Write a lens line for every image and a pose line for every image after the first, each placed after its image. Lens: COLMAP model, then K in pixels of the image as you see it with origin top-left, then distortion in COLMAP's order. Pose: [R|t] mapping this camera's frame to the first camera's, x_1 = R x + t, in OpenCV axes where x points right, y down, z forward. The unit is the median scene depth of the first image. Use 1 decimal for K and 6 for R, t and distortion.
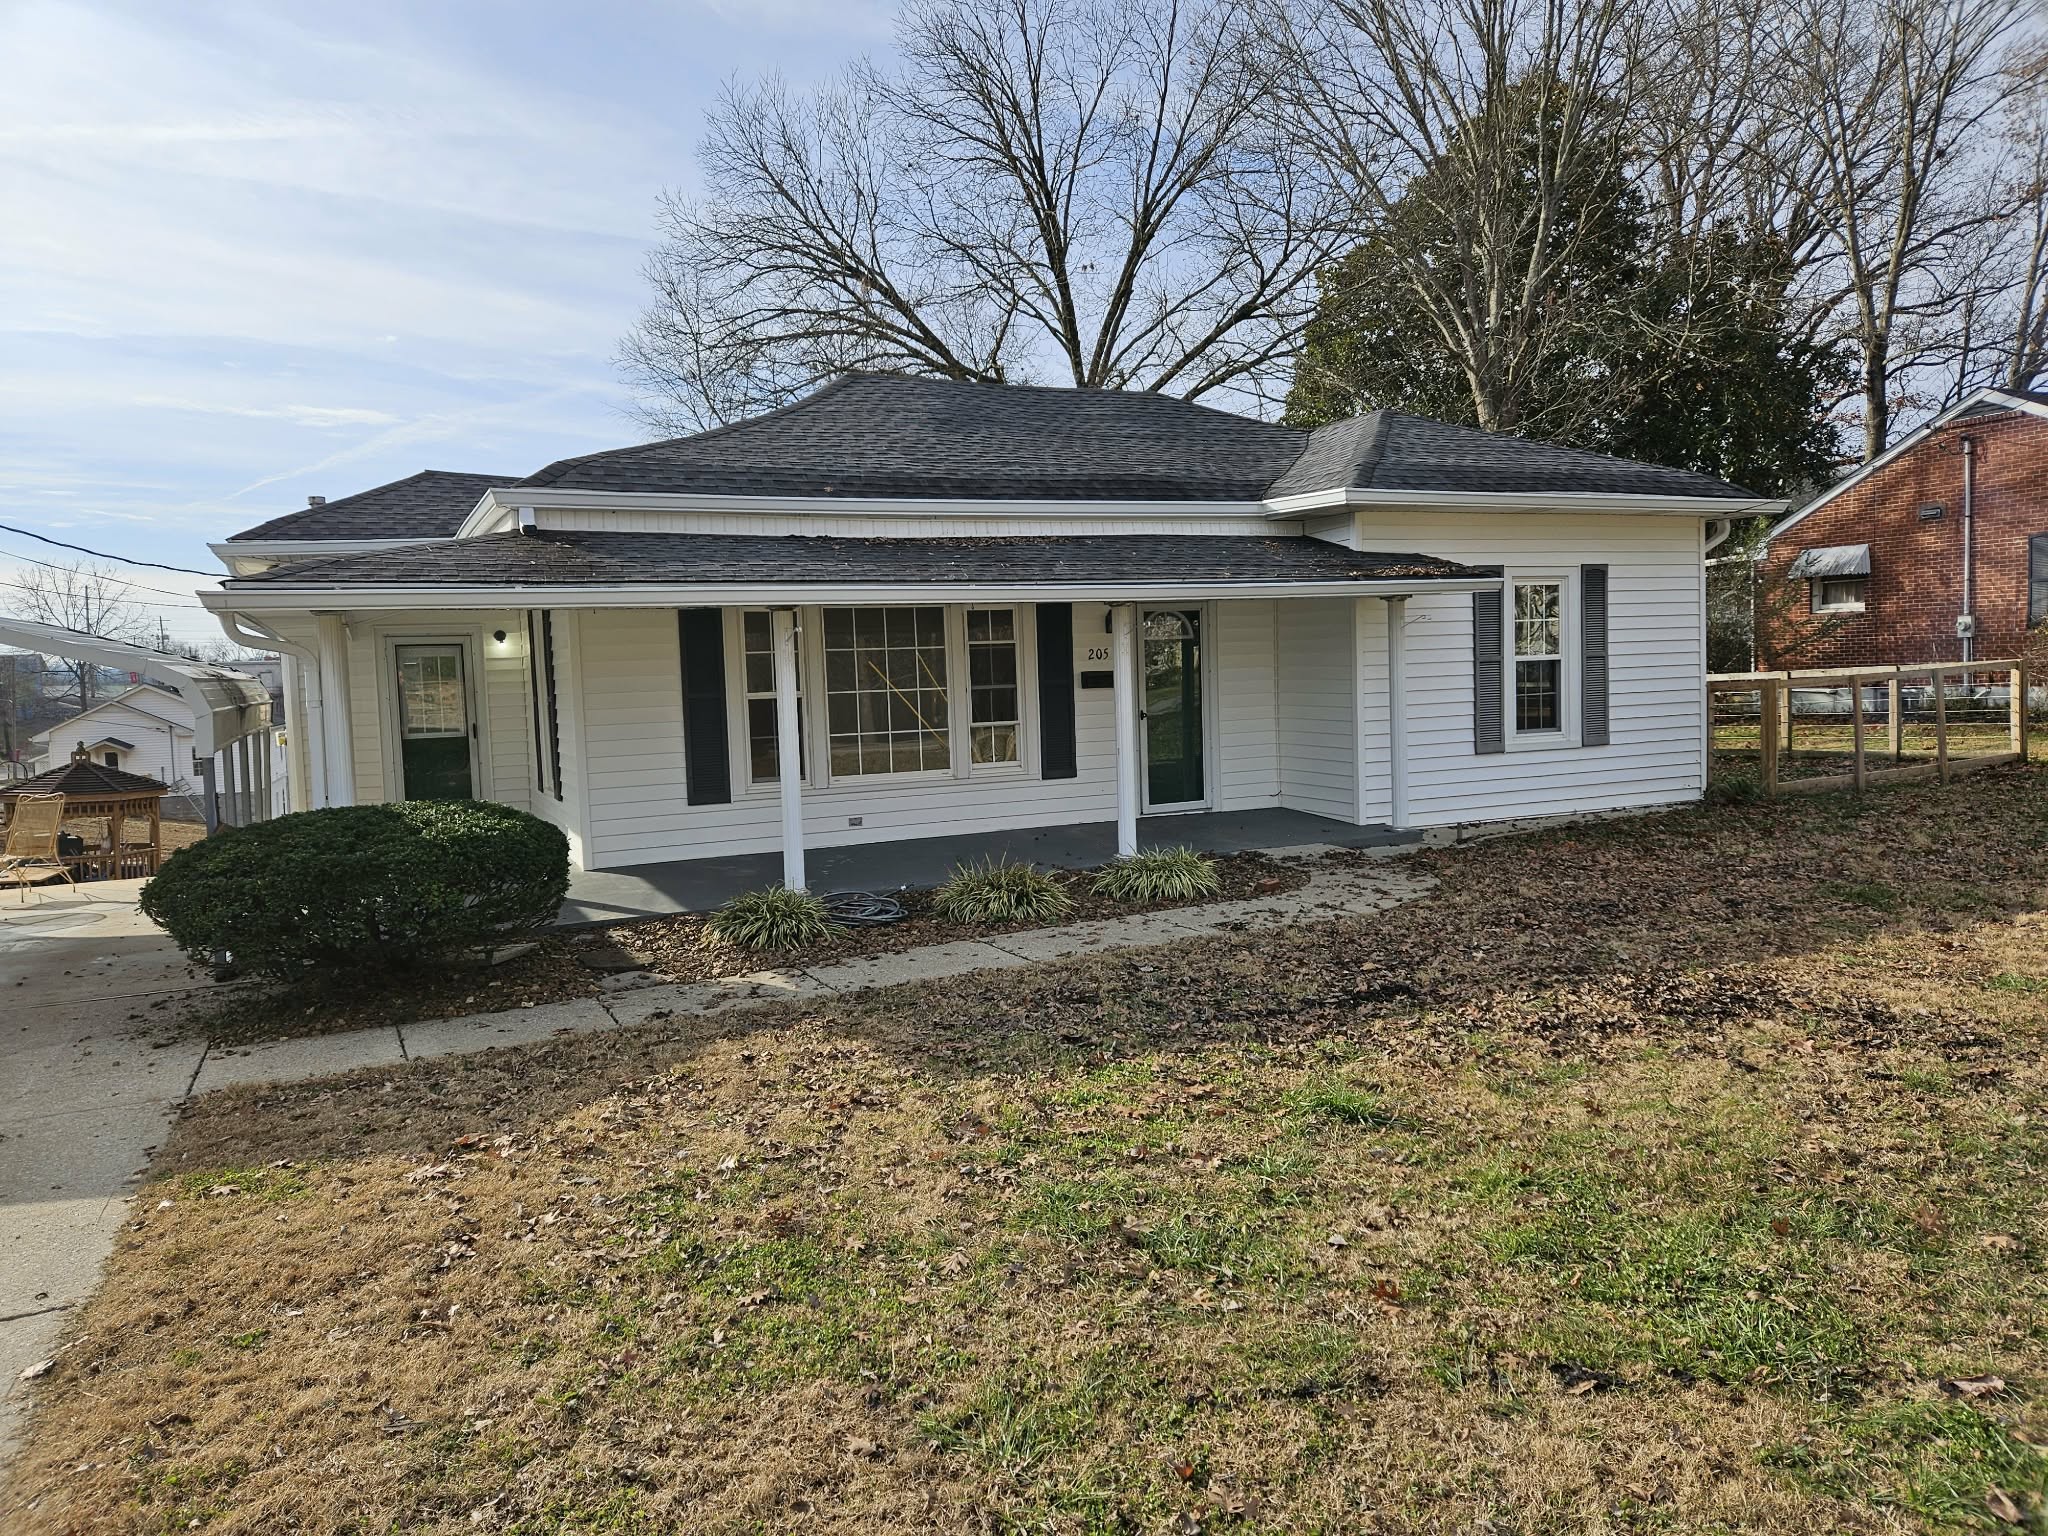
lens RADIAL K [[1363.5, 0, 1007.4], [0, 1363.5, 756.2], [0, 0, 1]] dist [0.091209, -0.081046]
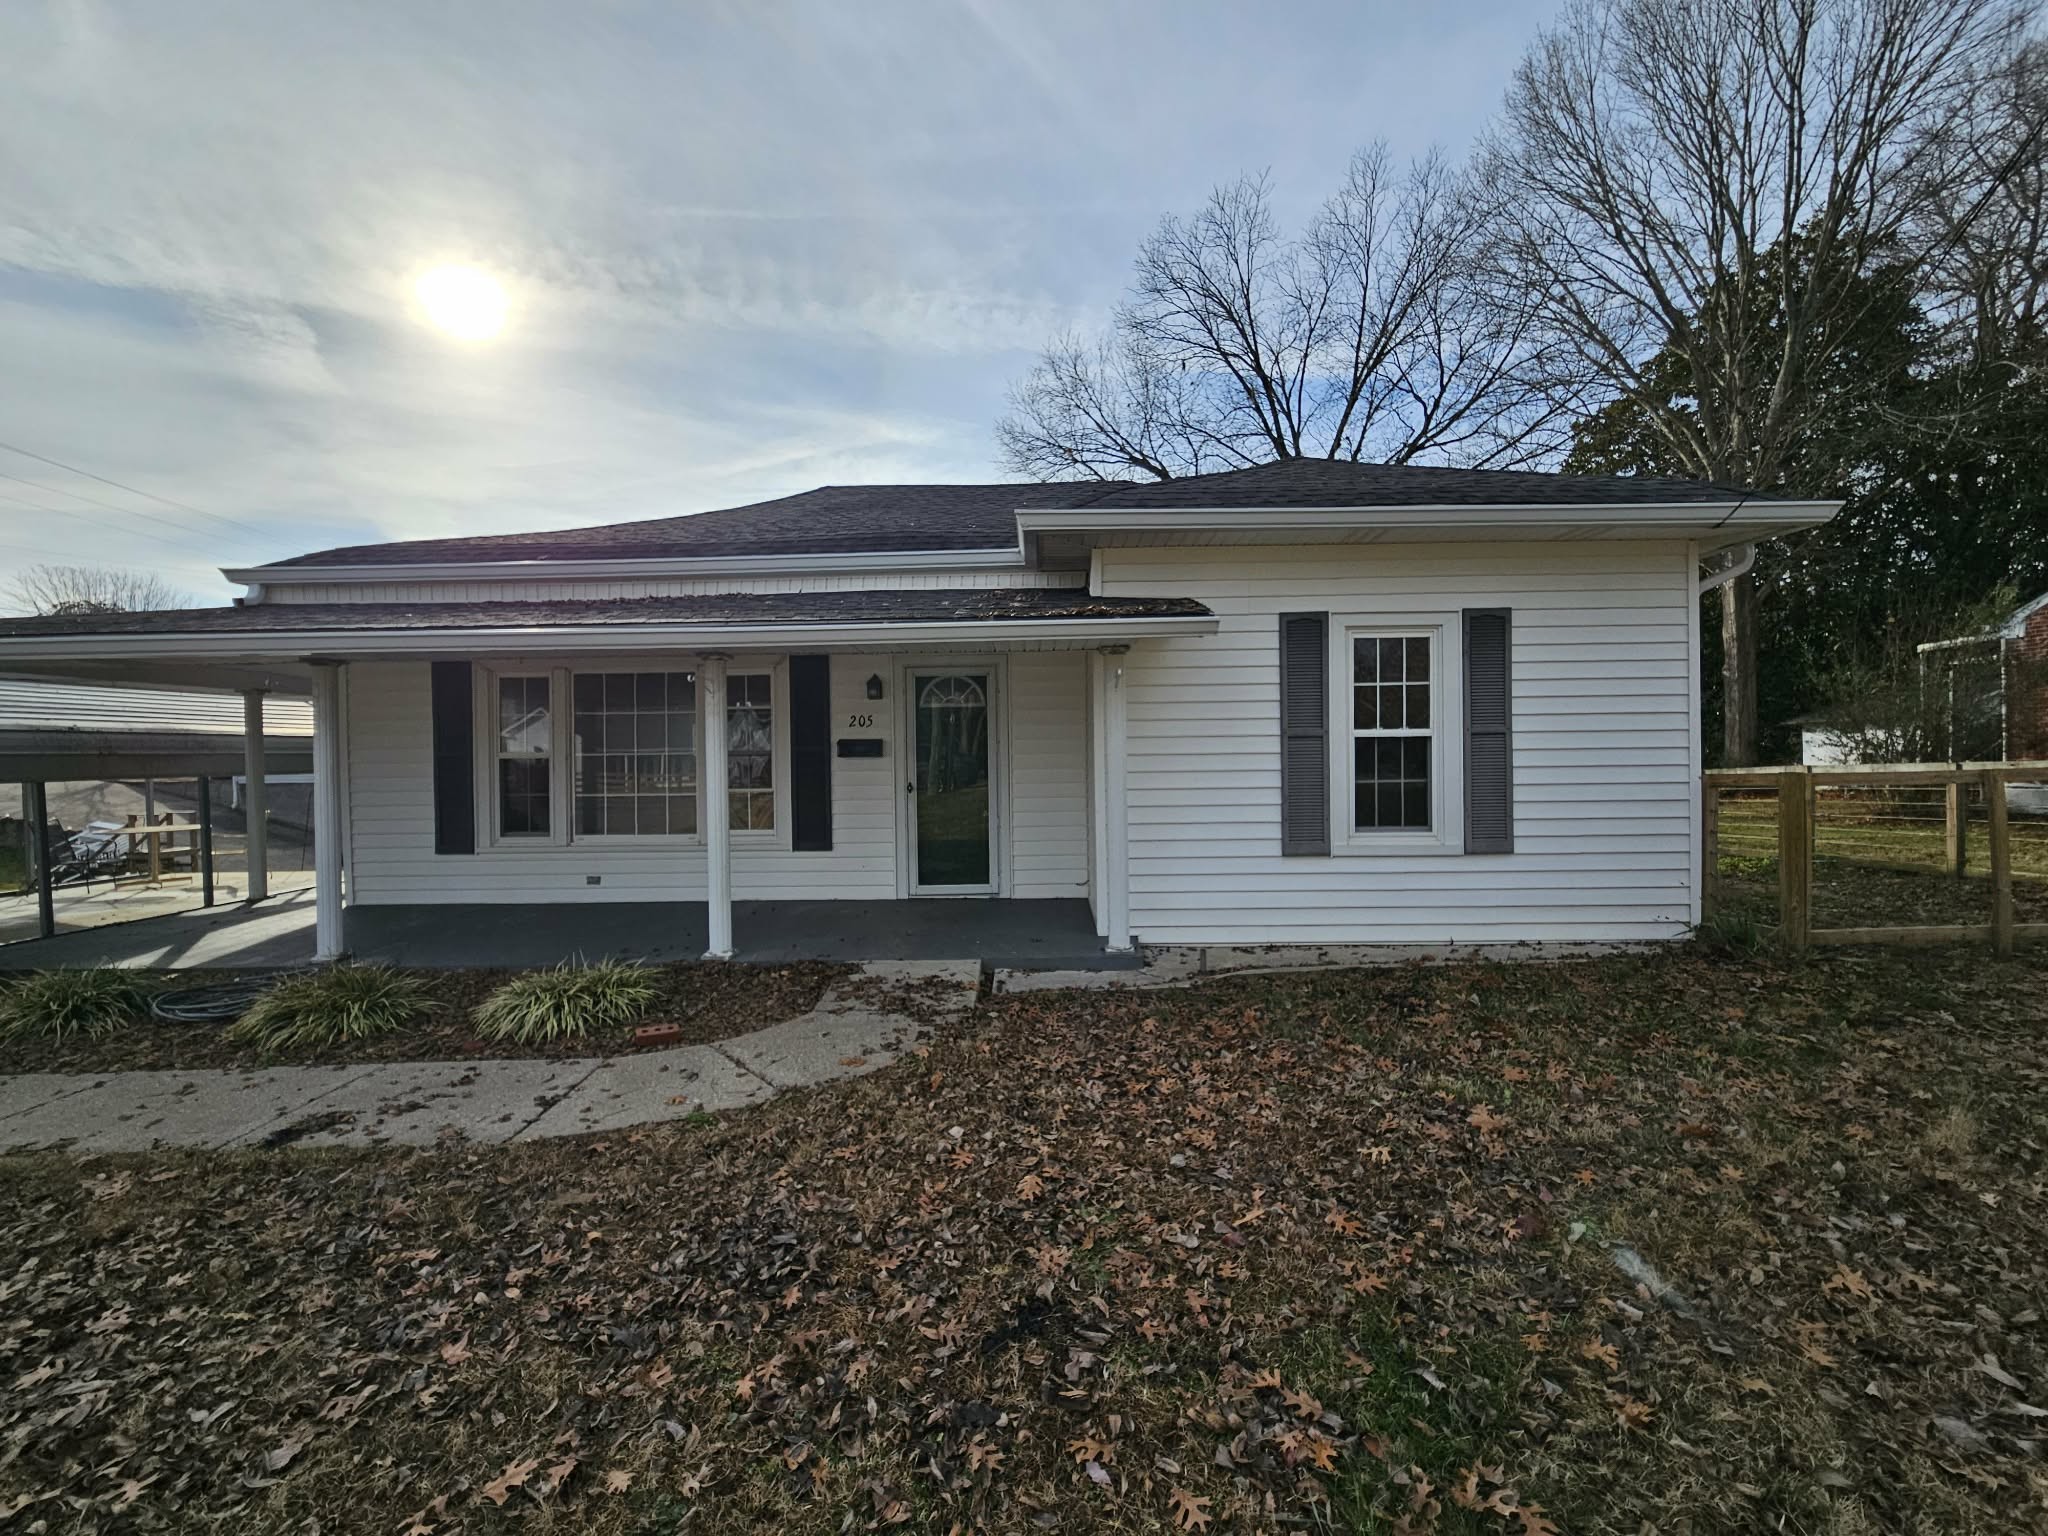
lens RADIAL K [[848.3, 0, 1024.0], [0, 848.3, 768.0], [0, 0, 1]] dist [0.002044, -0.000273]
pose [[0.907966, 0.030433, -0.417937, 0.405127], [-0.046637, 0.998502, -0.028611, -0.030163], [0.416441, 0.045469, 0.908025, 0.505745]]
